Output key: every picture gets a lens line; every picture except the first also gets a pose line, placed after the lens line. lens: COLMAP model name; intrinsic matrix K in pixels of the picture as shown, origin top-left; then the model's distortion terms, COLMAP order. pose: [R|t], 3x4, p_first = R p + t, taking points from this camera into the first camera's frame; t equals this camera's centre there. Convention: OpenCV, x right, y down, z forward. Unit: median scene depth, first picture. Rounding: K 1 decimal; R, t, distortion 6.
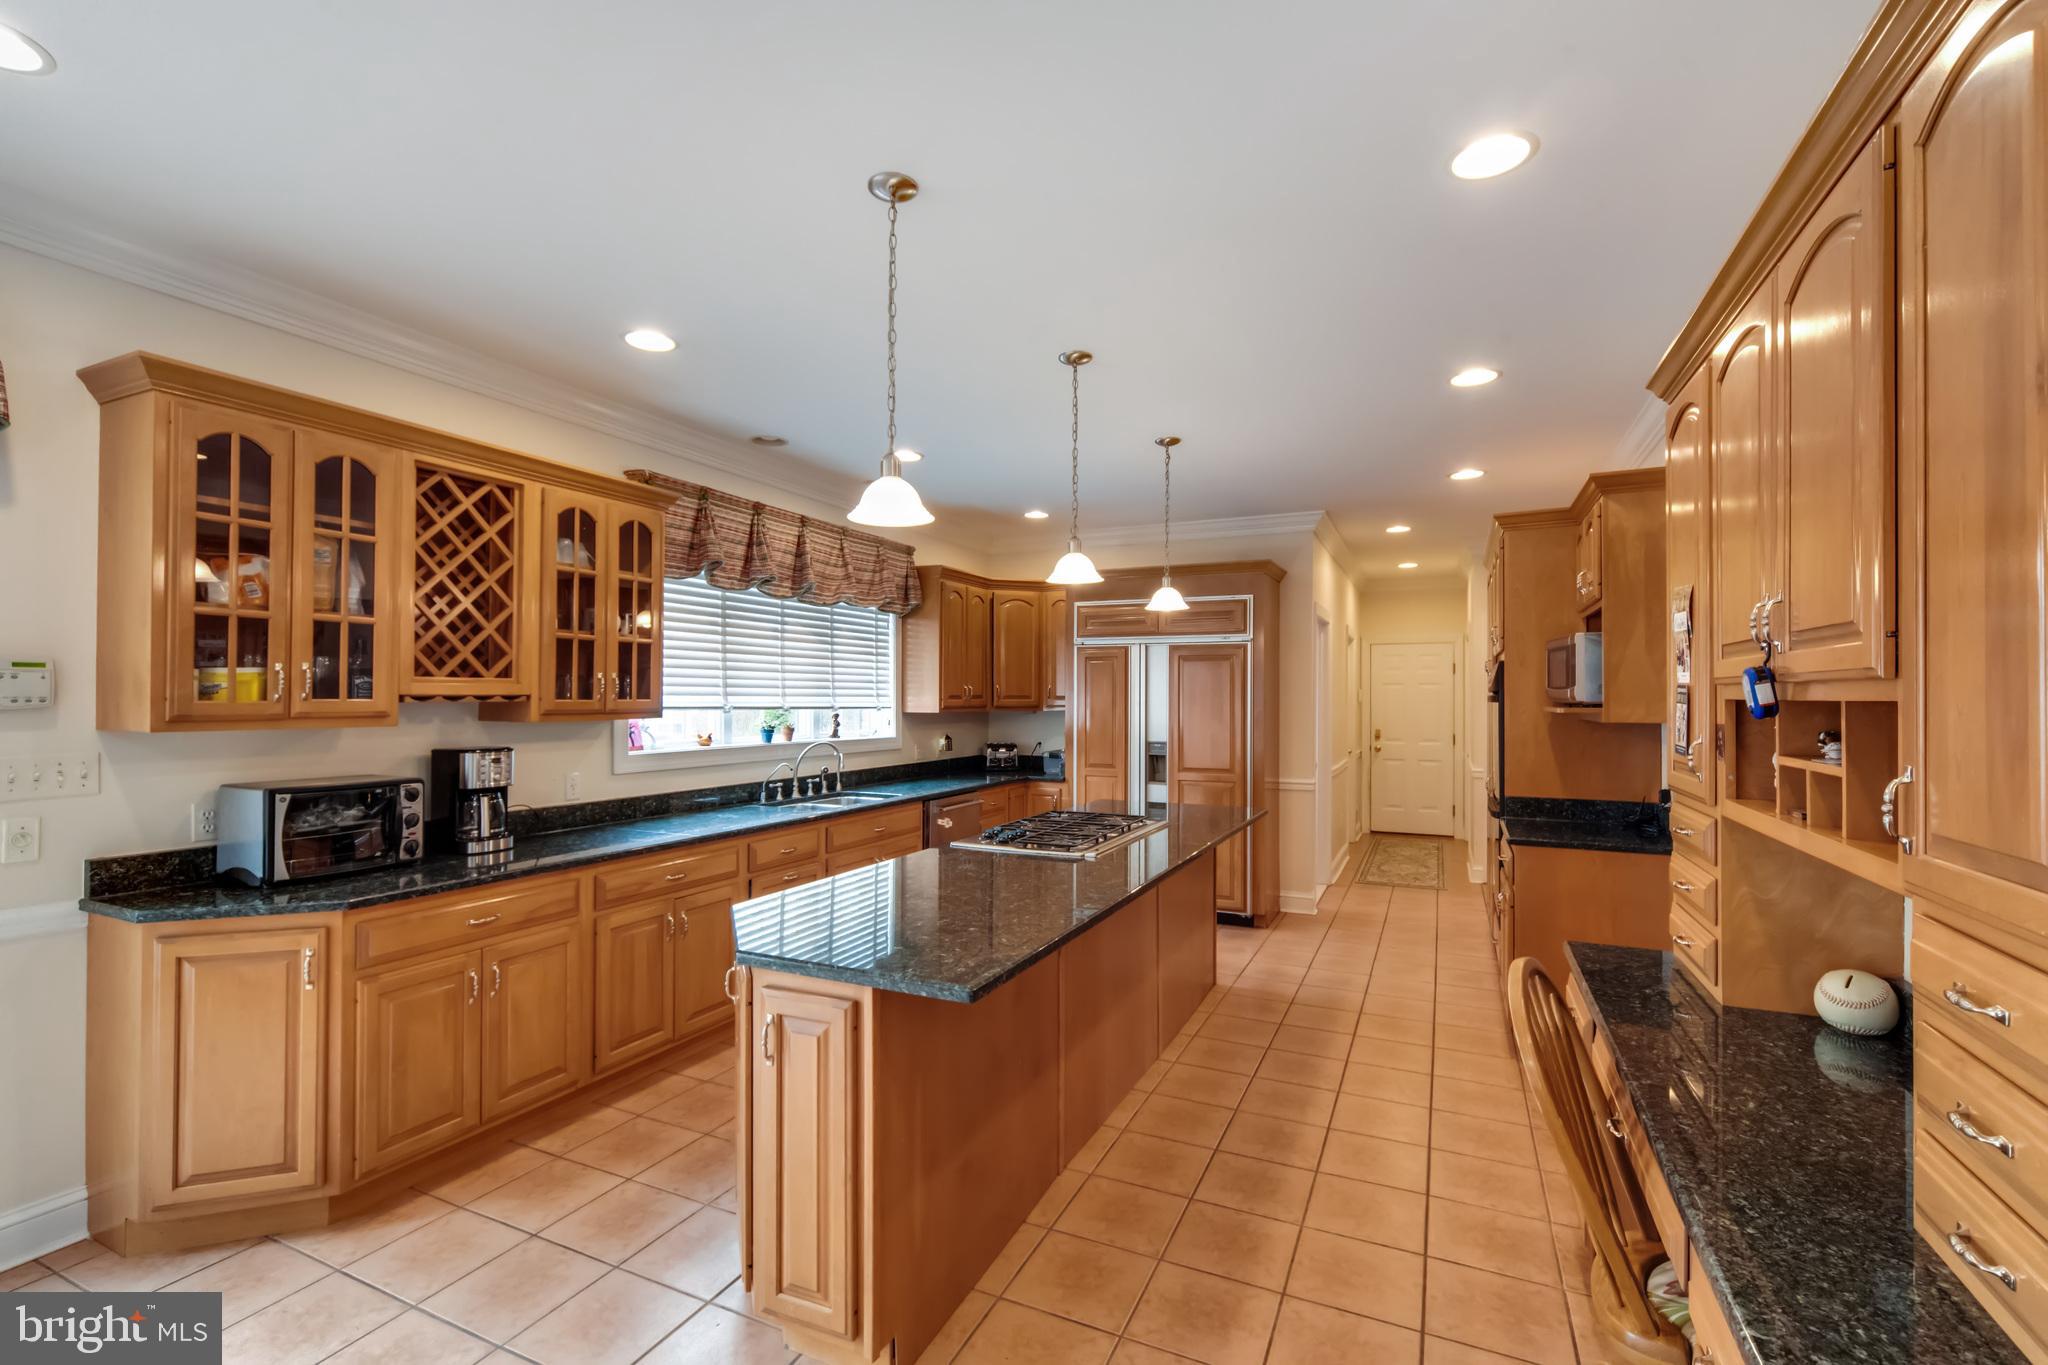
lens RADIAL K [[901.9, 0, 1015.7], [0, 901.9, 690.8], [0, 0, 1]] dist [0.001479, -0.000015]
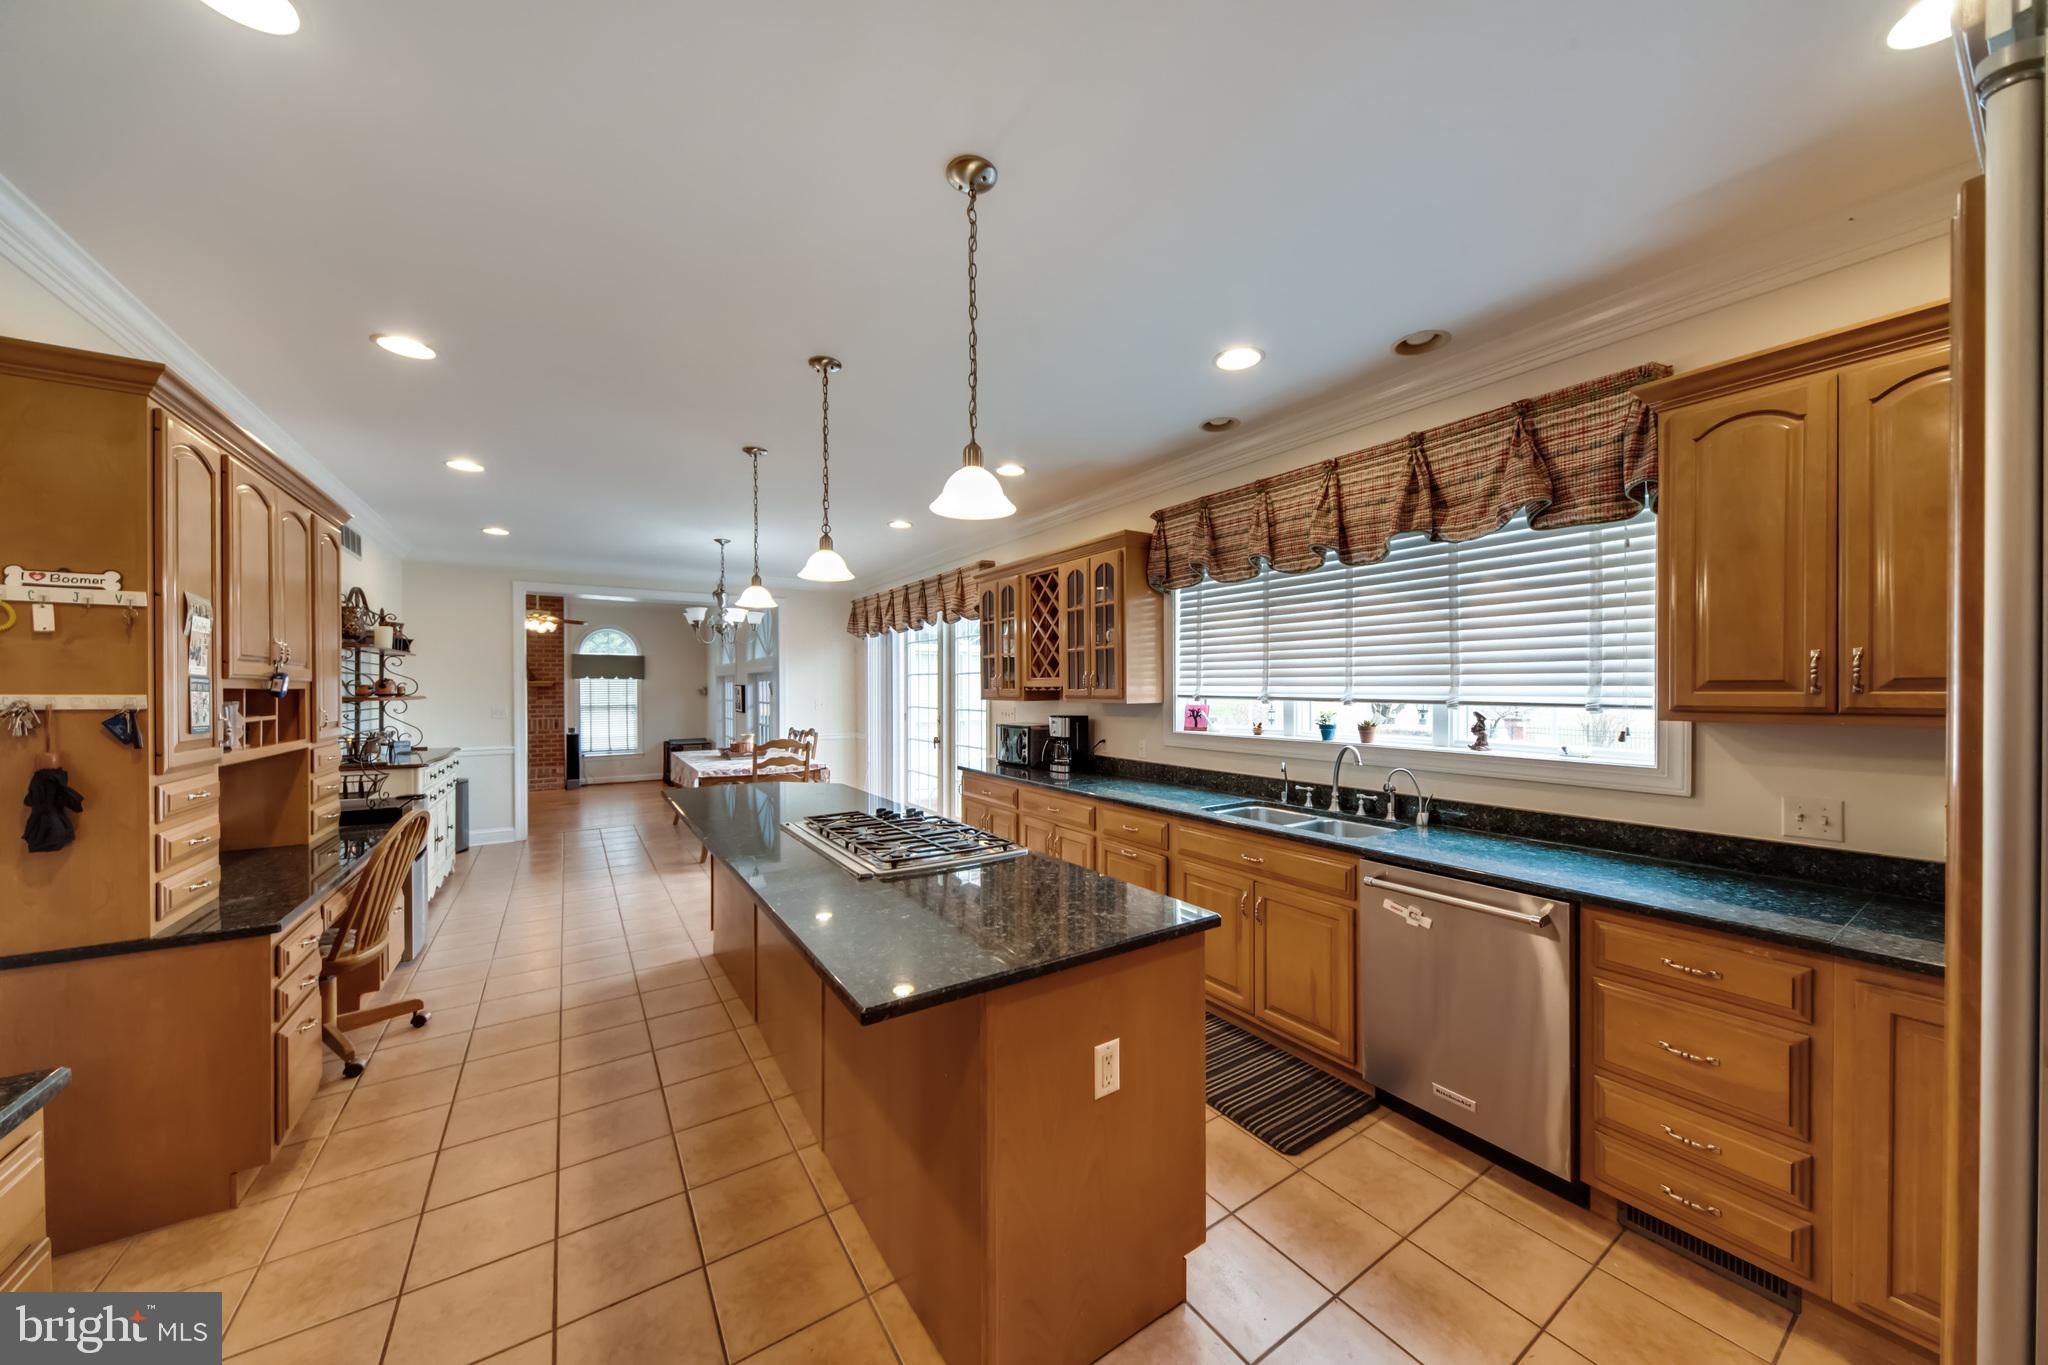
lens RADIAL K [[691.2, 0, 1026.4], [0, 691.2, 690.5], [0, 0, 1]] dist [0.000222, 0.000066]
pose [[-0.511015, 0.002341, -0.859569, 0.549556], [0.006926, 0.999975, -0.001394, 0.012001], [0.859544, -0.006666, -0.511018, 1.381209]]
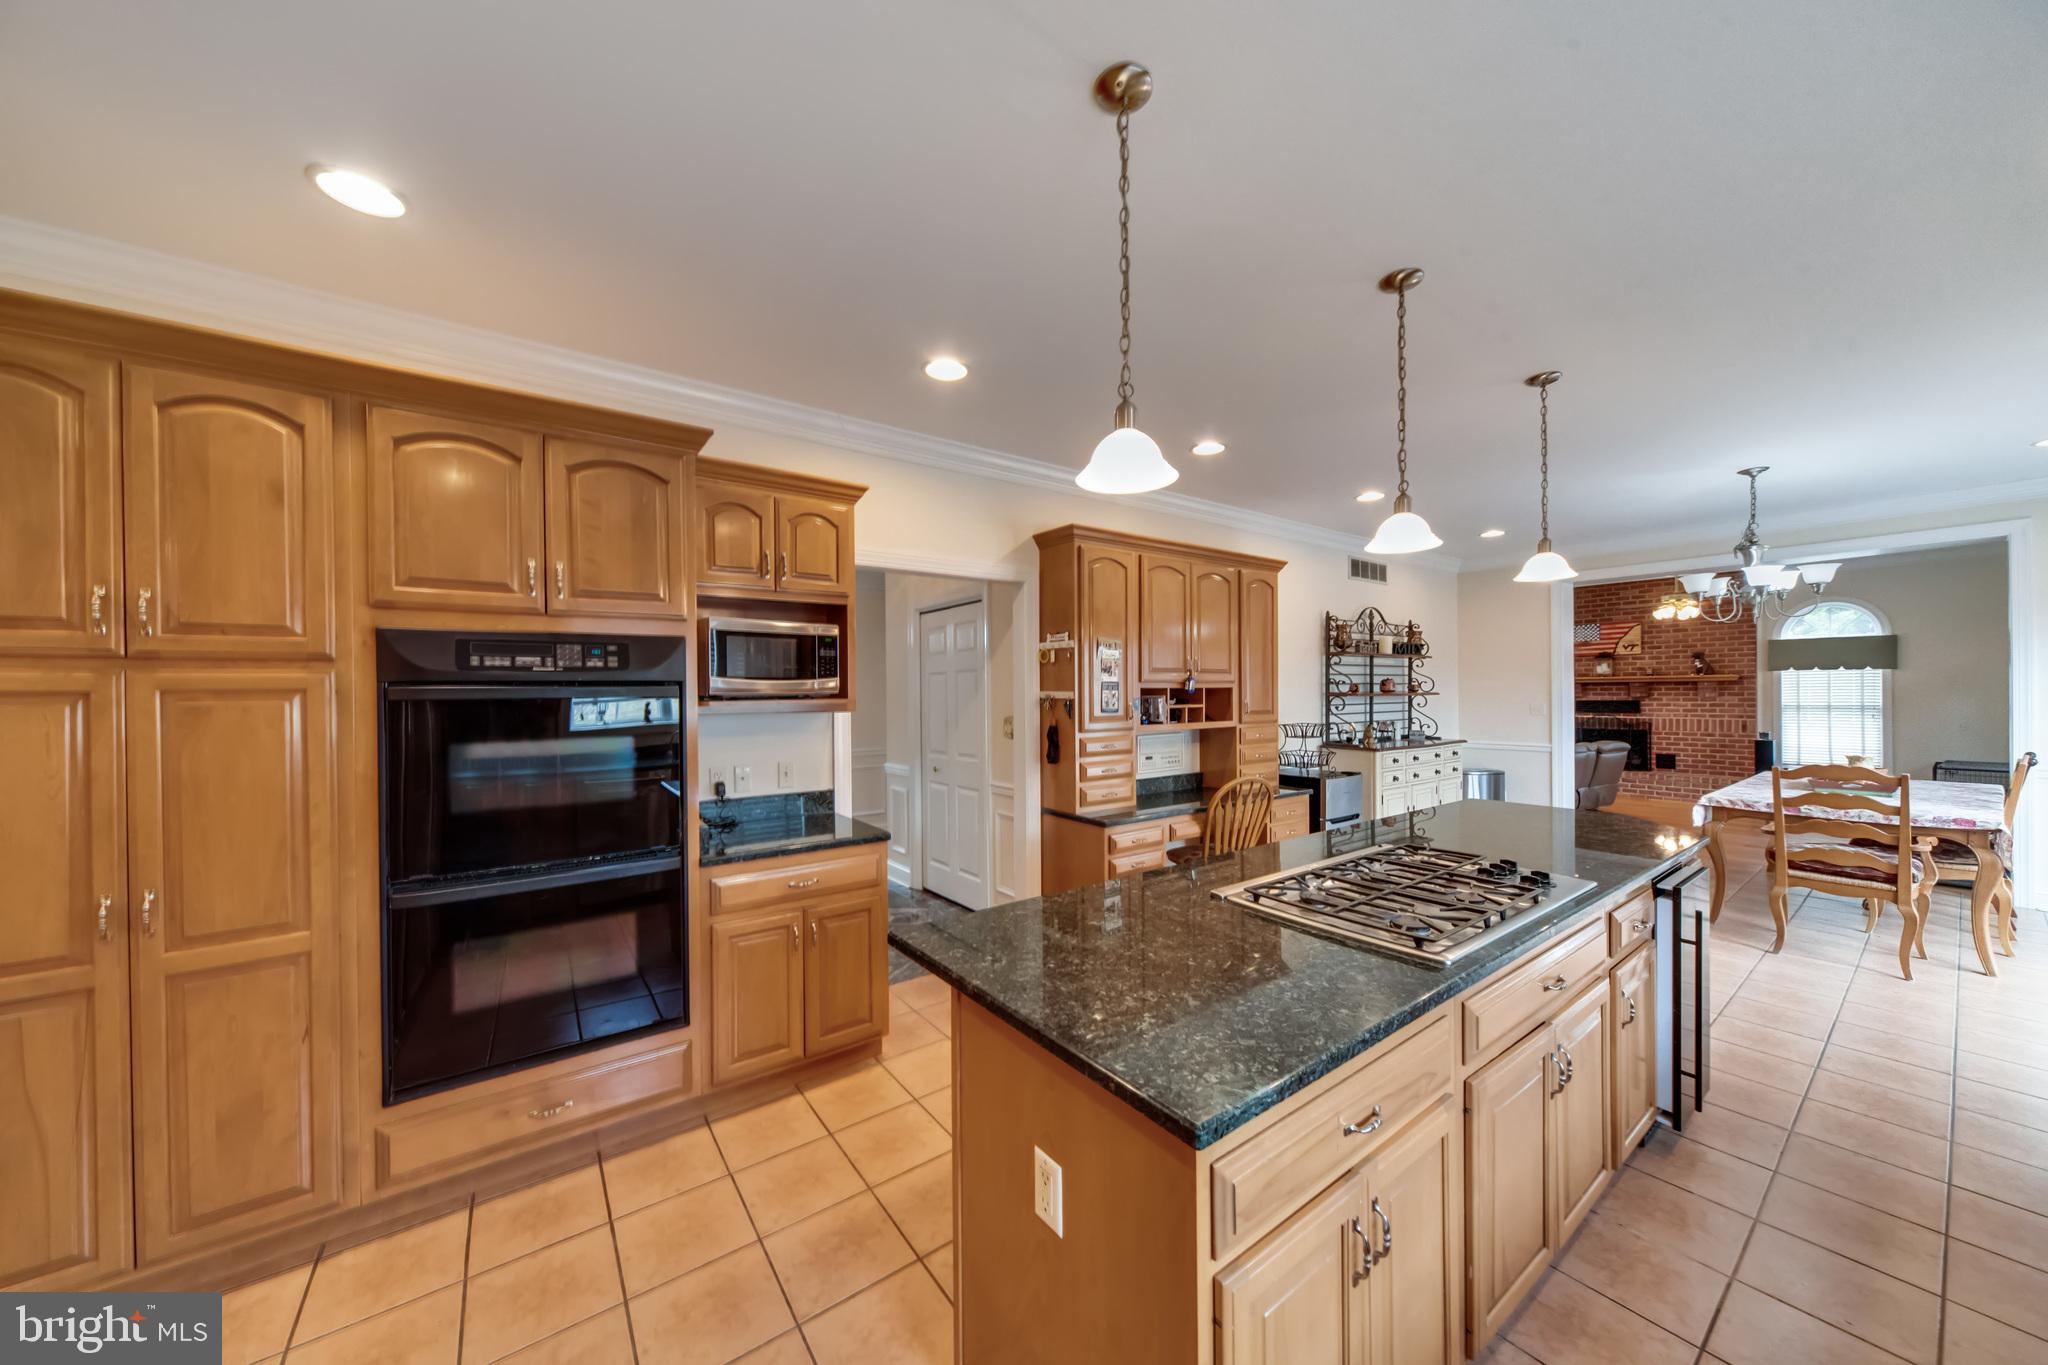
lens RADIAL K [[691.2, 0, 1026.4], [0, 691.2, 690.5], [0, 0, 1]] dist [0.000222, 0.000066]
pose [[-0.882840, 0.004296, 0.469653, 0.063212], [0.002893, 0.999989, -0.003709, 0.012057], [-0.469664, -0.001916, -0.882843, 1.484530]]
